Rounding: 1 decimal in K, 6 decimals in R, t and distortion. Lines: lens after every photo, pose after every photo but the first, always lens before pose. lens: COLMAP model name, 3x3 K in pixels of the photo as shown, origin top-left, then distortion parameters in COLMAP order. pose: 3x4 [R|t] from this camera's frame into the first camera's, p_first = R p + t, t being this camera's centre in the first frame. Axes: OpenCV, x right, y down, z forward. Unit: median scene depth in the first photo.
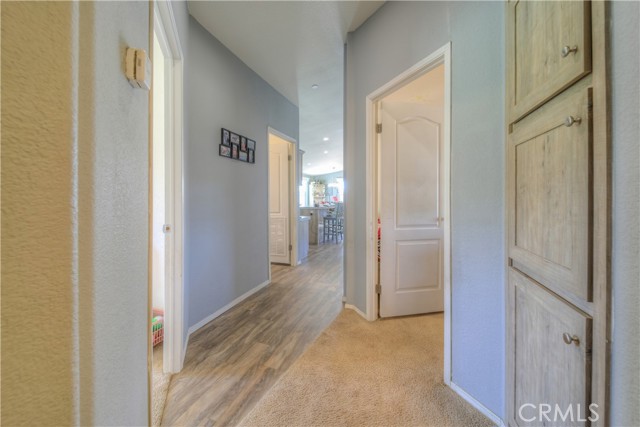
lens RADIAL K [[228.3, 0, 319.0], [0, 228.3, 205.3], [0, 0, 1]] dist [-0.002239, -0.000279]
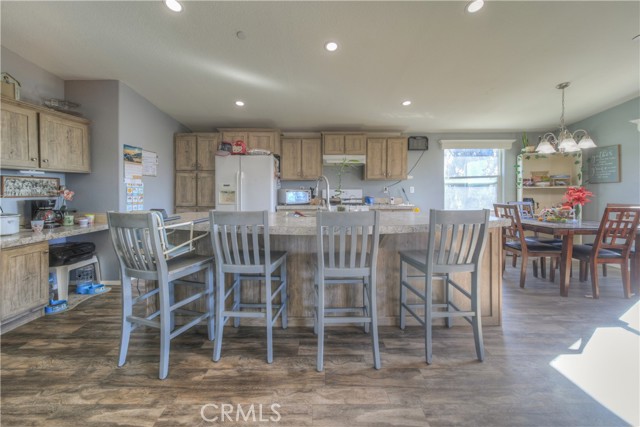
lens RADIAL K [[232.1, 0, 319.2], [0, 232.1, 191.0], [0, 0, 1]] dist [-0.000430, -0.000414]
pose [[0.346413, 0.002493, -0.938079, 0.213420], [-0.027242, 0.999601, -0.007404, -0.020688], [0.937687, 0.028120, 0.346342, 0.569112]]
